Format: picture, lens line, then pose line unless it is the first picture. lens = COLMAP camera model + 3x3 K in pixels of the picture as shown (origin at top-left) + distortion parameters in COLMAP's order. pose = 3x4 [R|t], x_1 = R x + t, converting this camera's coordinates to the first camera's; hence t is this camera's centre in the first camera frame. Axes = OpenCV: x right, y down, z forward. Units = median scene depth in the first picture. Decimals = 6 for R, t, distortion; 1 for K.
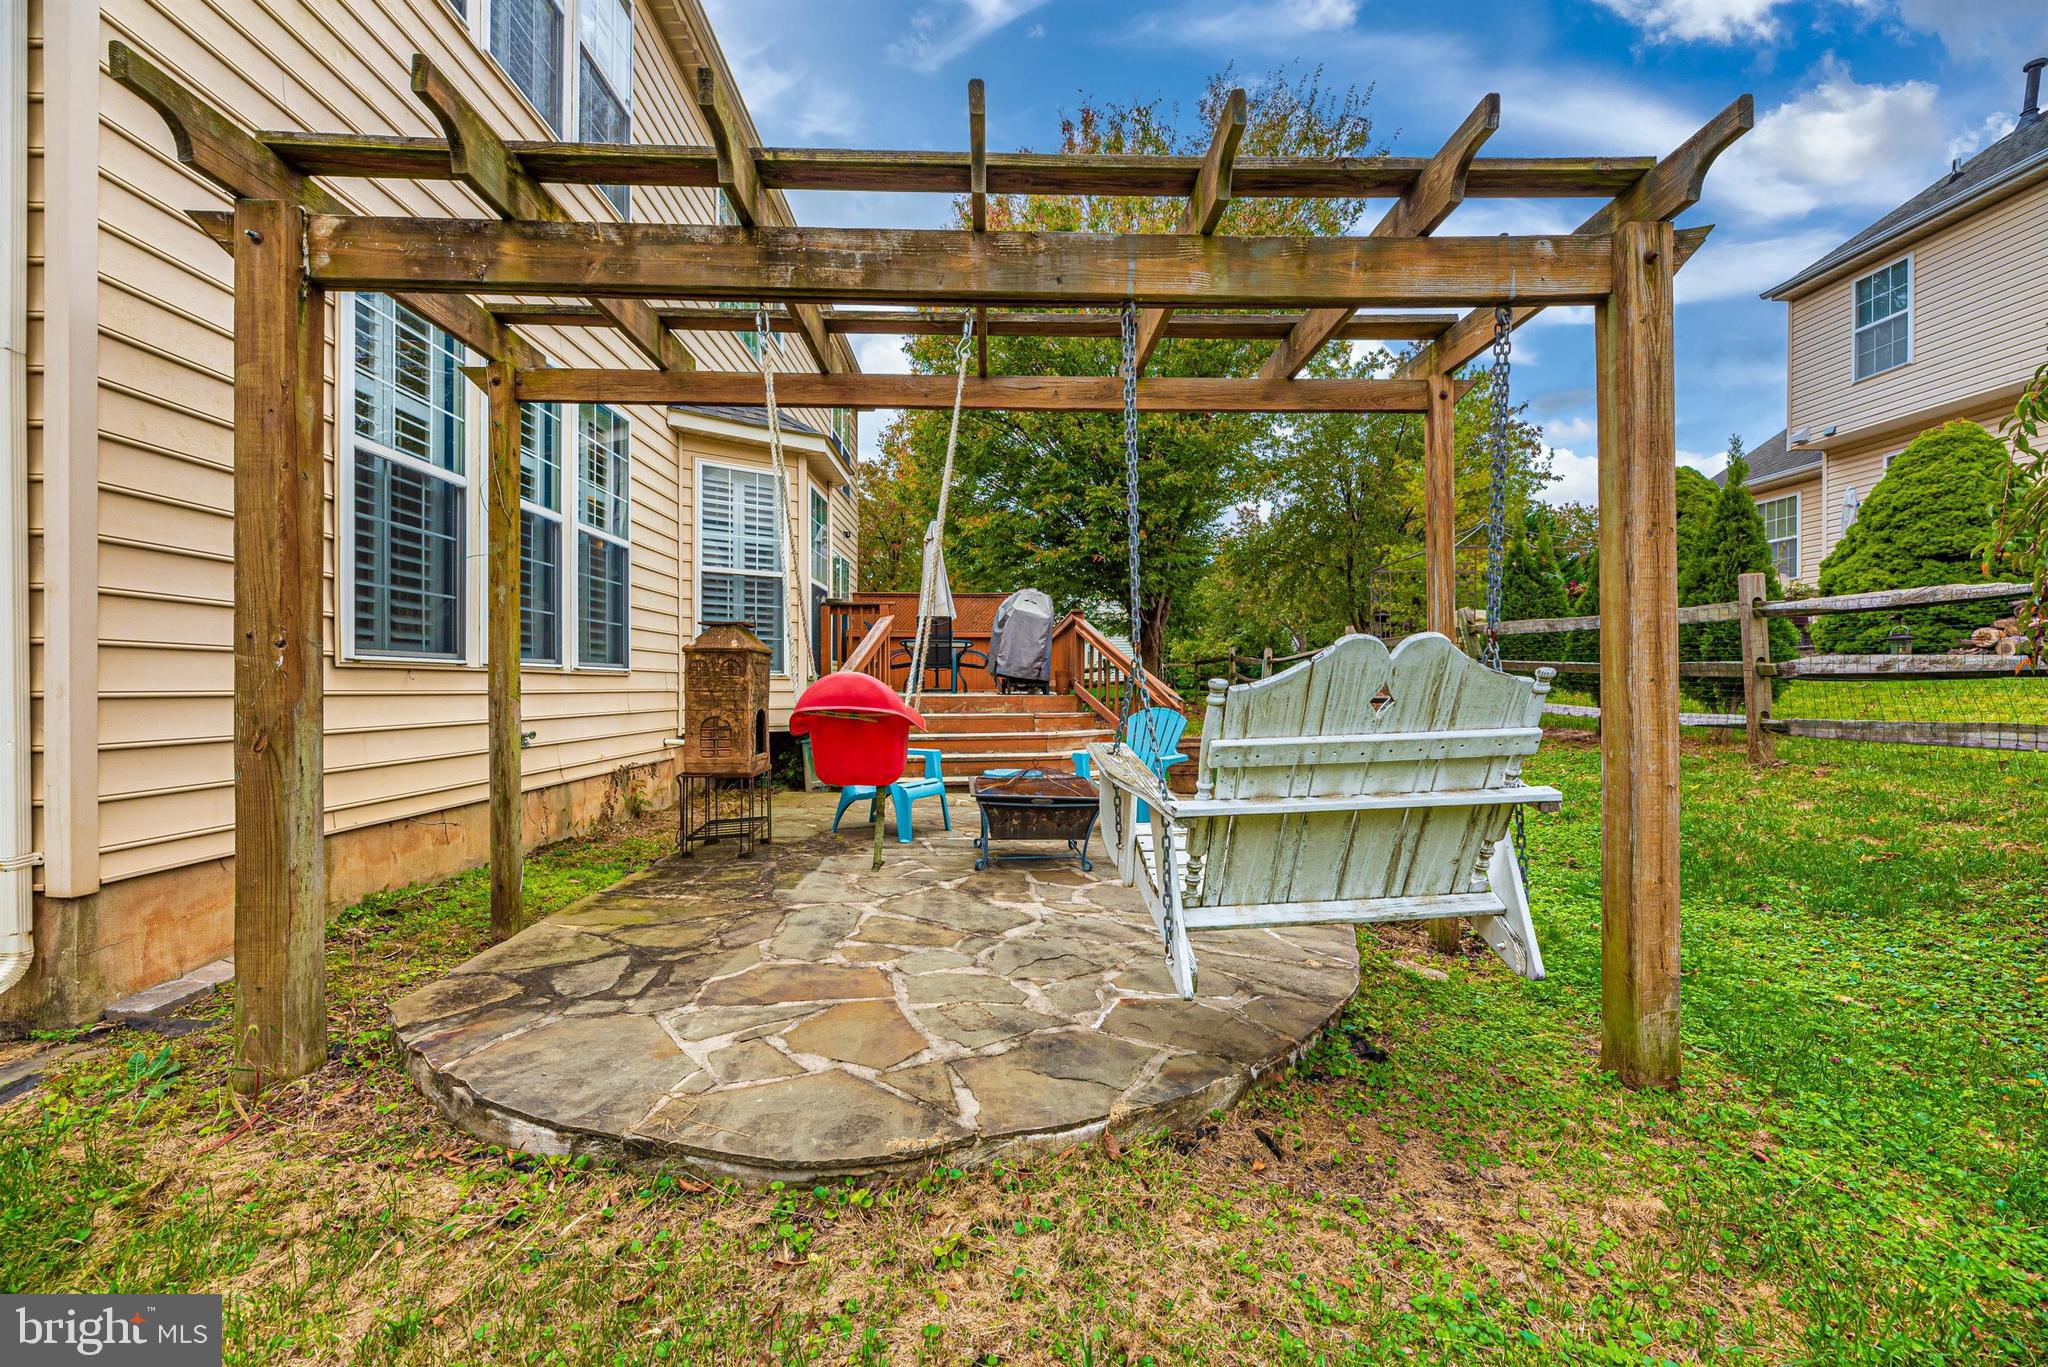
lens RADIAL K [[821.6, 0, 1021.6], [0, 821.6, 686.5], [0, 0, 1]] dist [-0.002260, 0.000069]
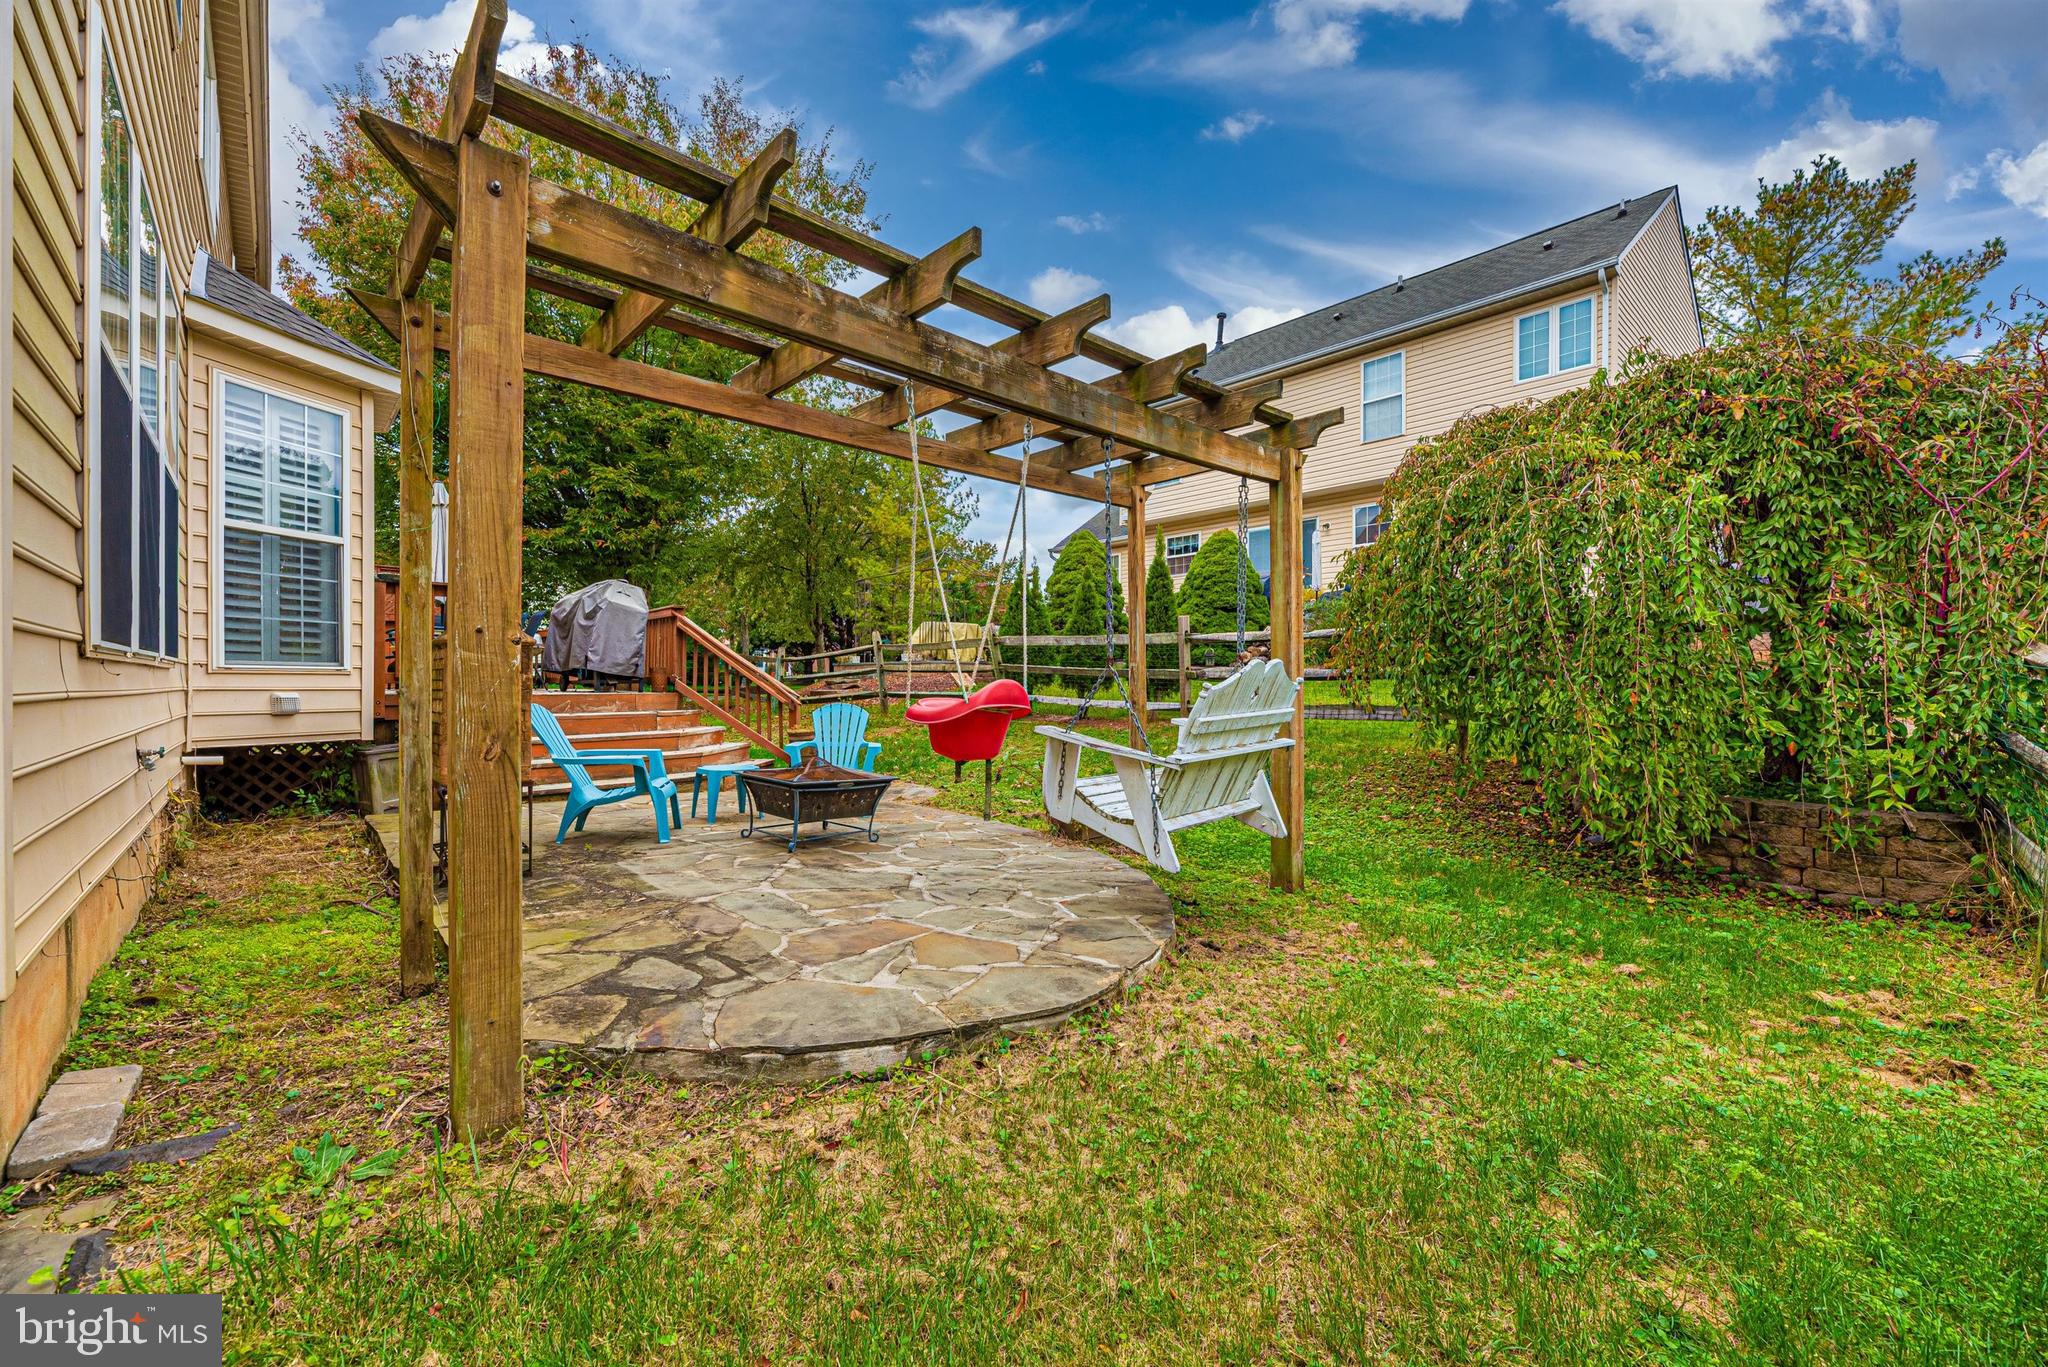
lens RADIAL K [[821.6, 0, 1021.6], [0, 821.6, 686.5], [0, 0, 1]] dist [-0.002260, 0.000069]
pose [[0.756600, -0.000255, 0.653878, -0.858918], [-0.002899, 0.999989, 0.003745, -0.004999], [-0.653872, -0.004729, 0.756591, -0.048679]]
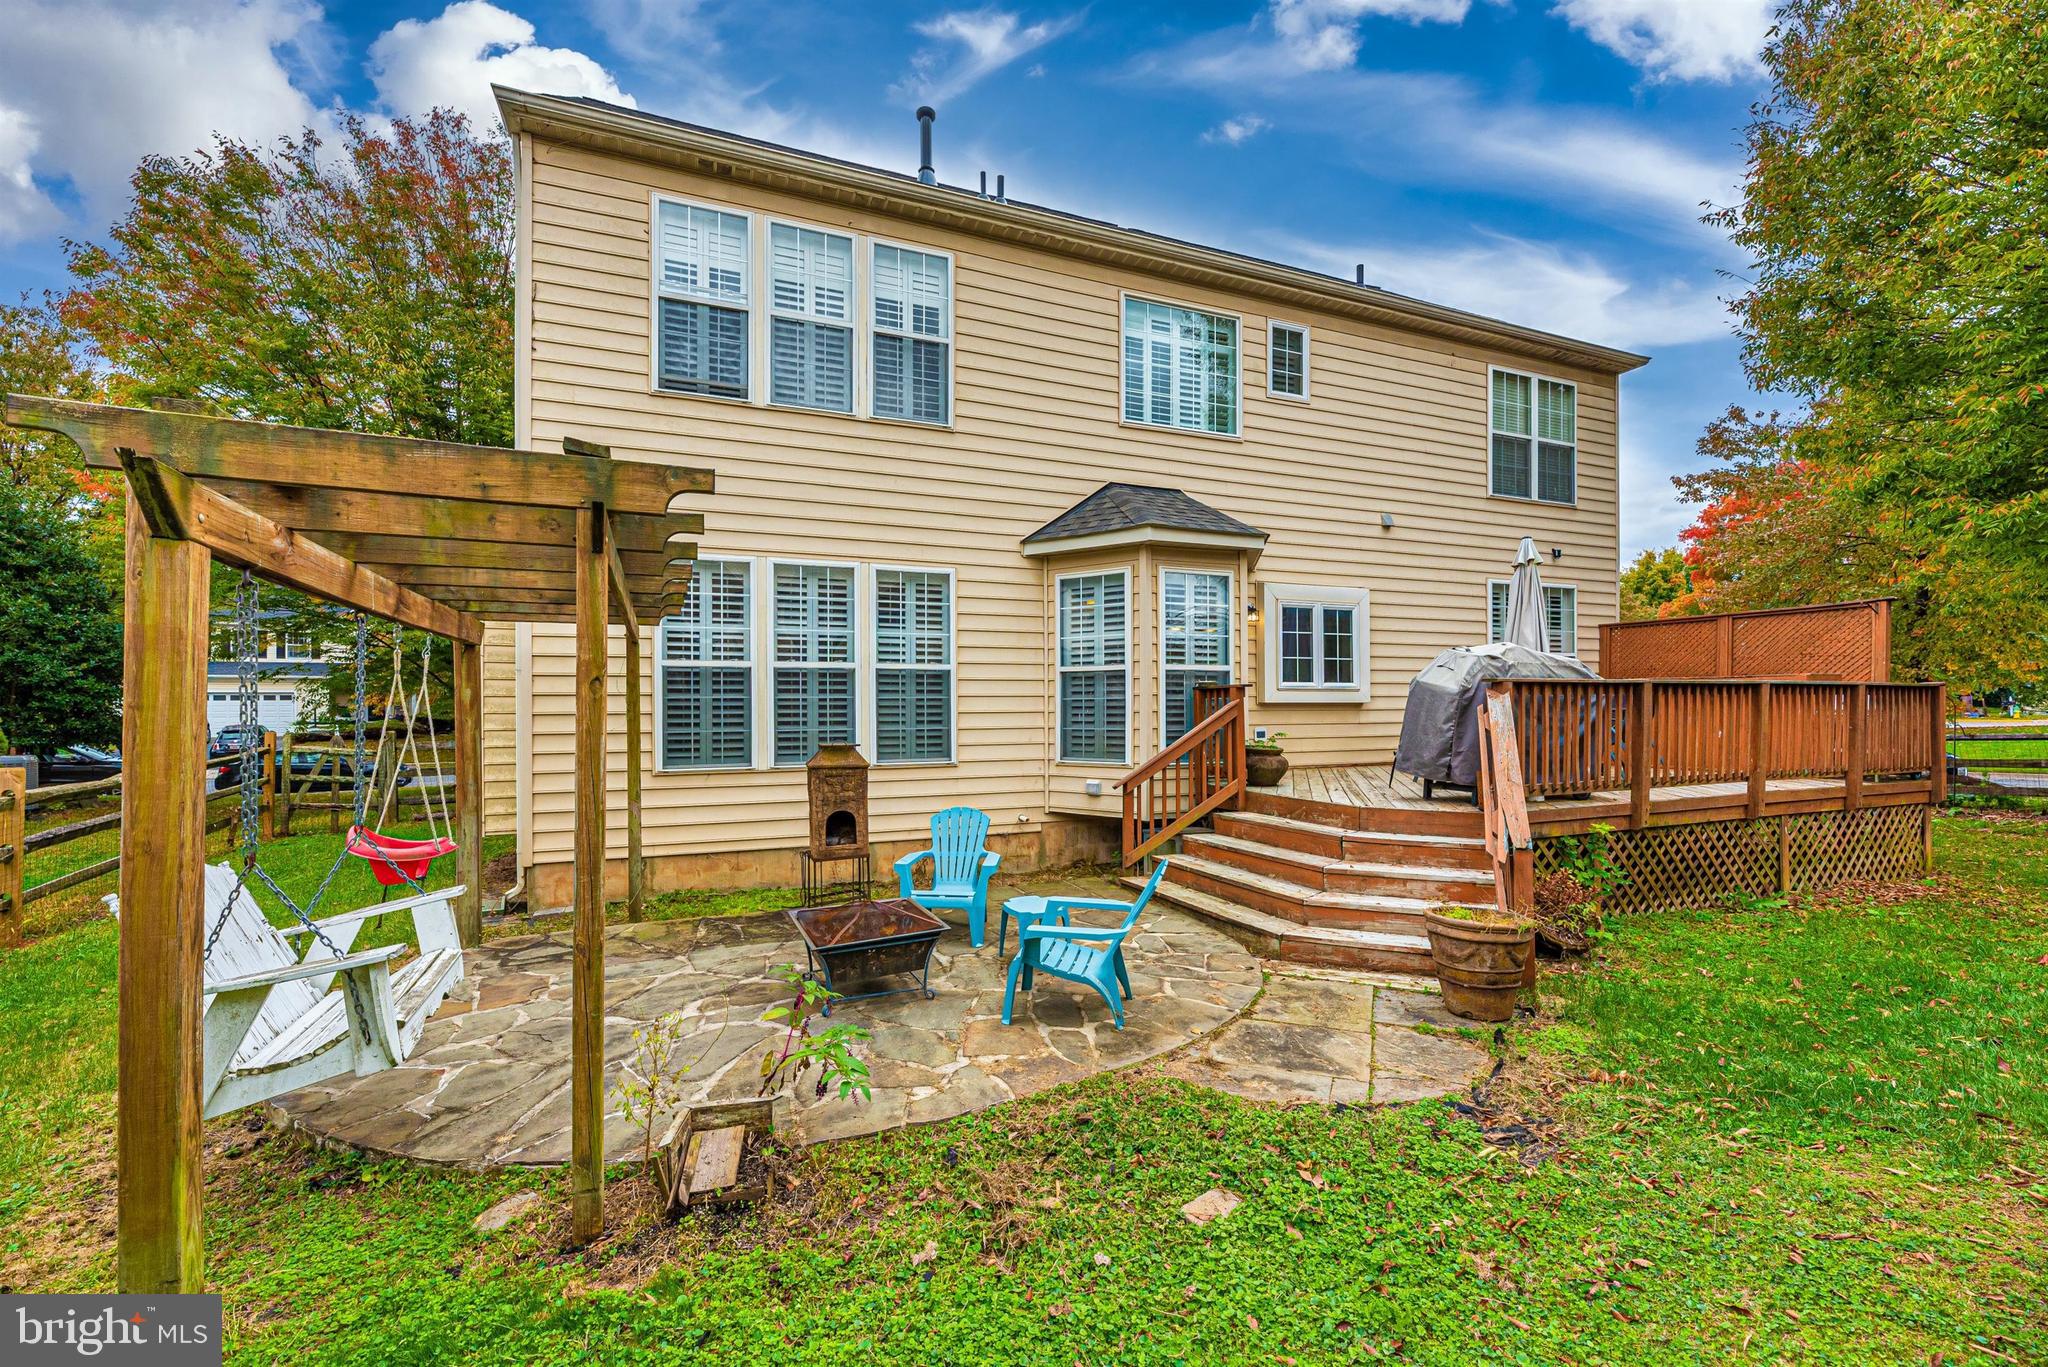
lens RADIAL K [[839.7, 0, 1024.0], [0, 839.7, 683.5], [0, 0, 1]] dist [-0.000417, 0.000155]
pose [[0.350862, -0.028161, -0.936004, 1.798811], [0.001984, 0.999568, -0.029330, -0.230661], [0.936425, 0.008434, 0.350767, 1.395003]]
